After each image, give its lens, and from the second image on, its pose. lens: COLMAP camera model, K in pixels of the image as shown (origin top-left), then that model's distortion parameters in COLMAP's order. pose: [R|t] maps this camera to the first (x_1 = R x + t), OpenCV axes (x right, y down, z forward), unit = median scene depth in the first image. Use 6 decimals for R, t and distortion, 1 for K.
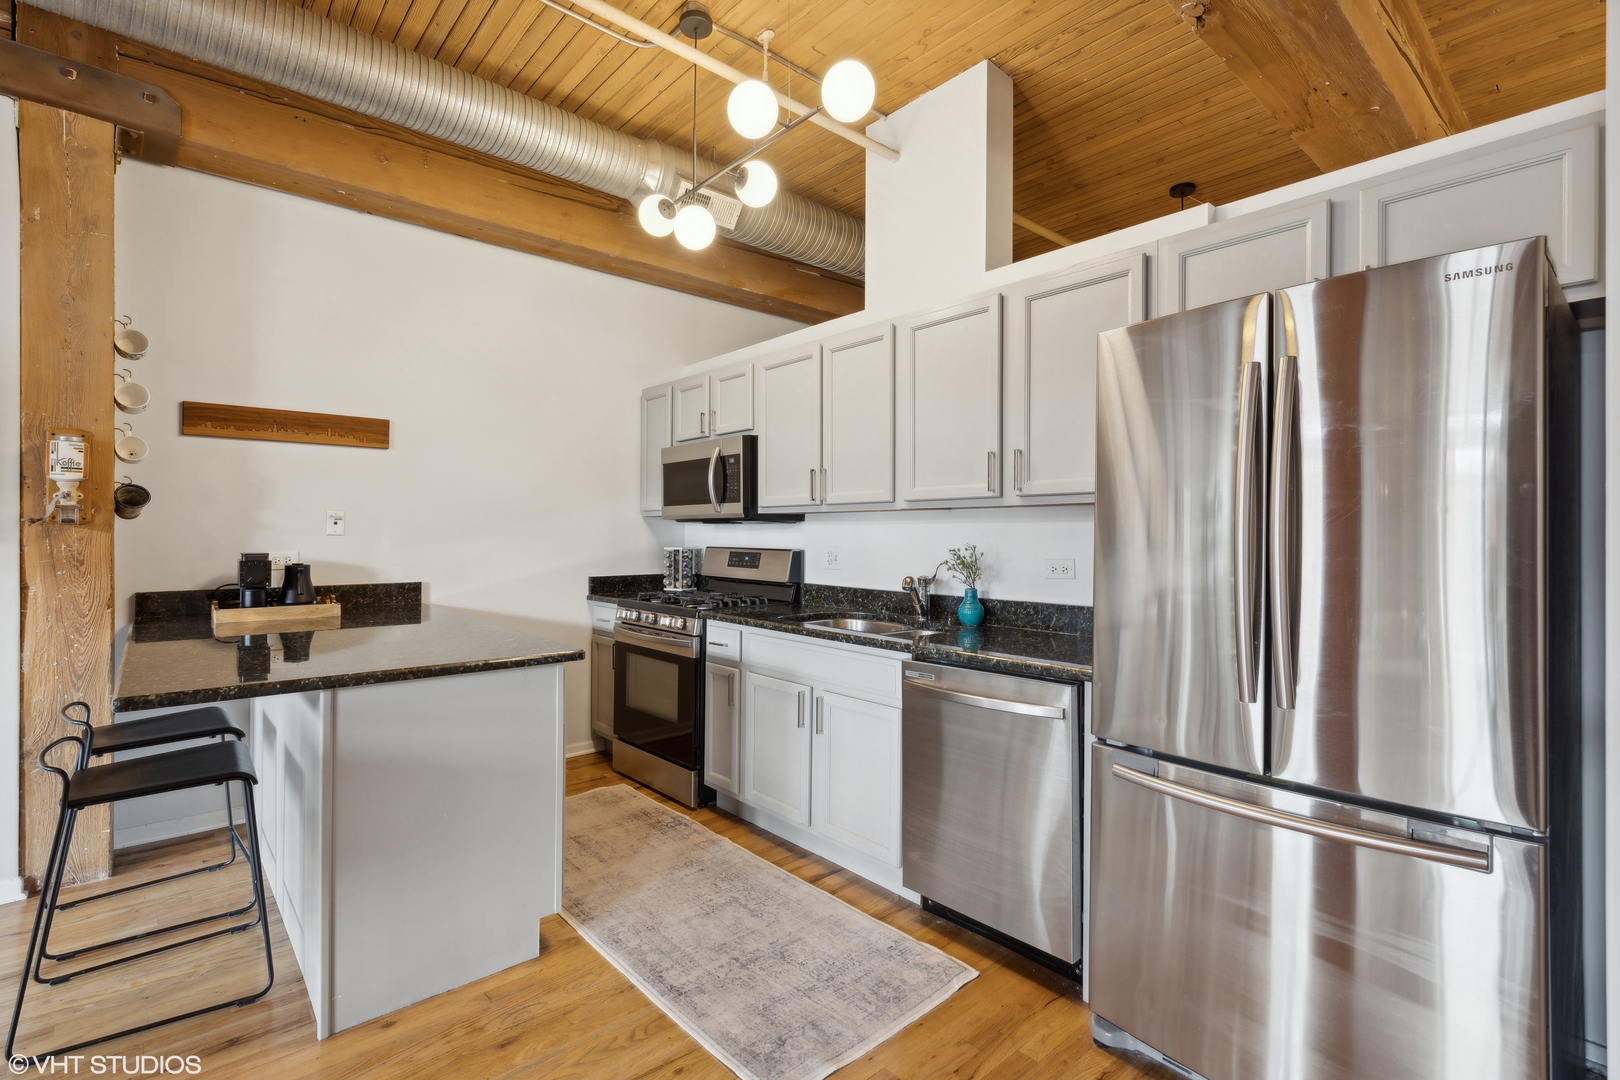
lens RADIAL K [[741.1, 0, 779.8], [0, 741.1, 541.1], [0, 0, 1]] dist [-0.000571, 0.002491]
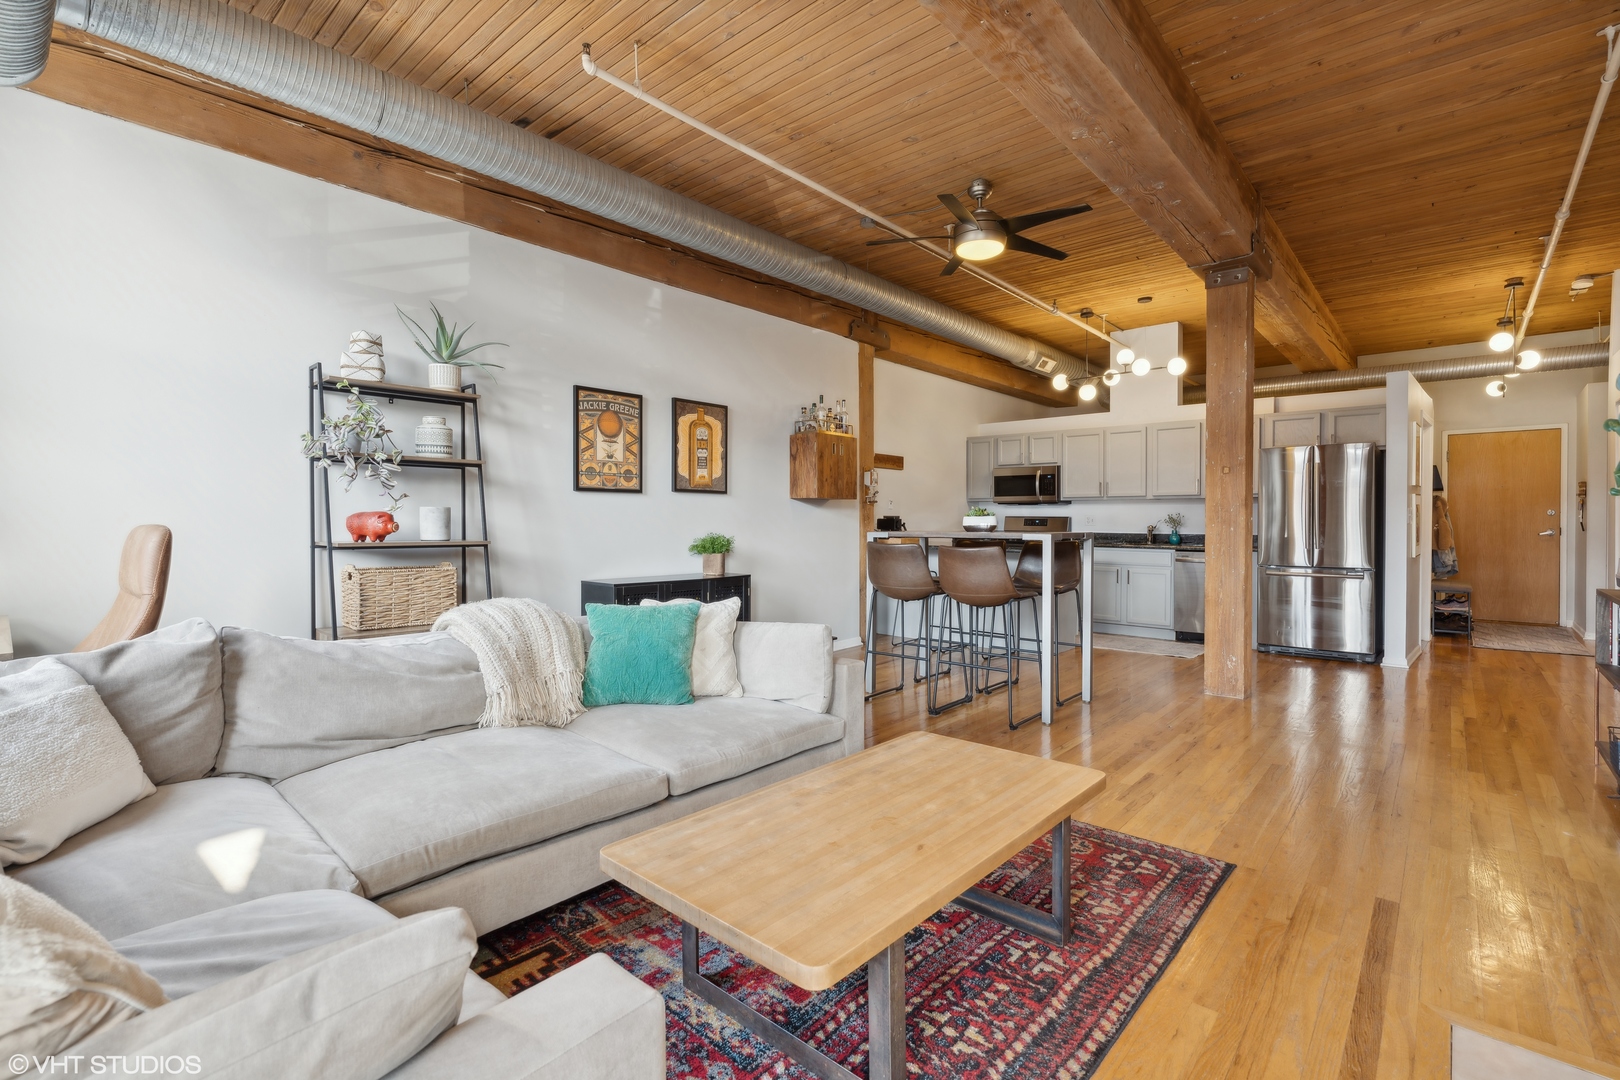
lens RADIAL K [[741.1, 0, 786.7], [0, 741.1, 537.1], [0, 0, 1]] dist [-0.000571, 0.002491]
pose [[0.992440, 0.002953, 0.122691, -1.134727], [-0.004755, 0.999885, 0.014398, 0.045529], [-0.122635, -0.014872, 0.992340, -1.134607]]
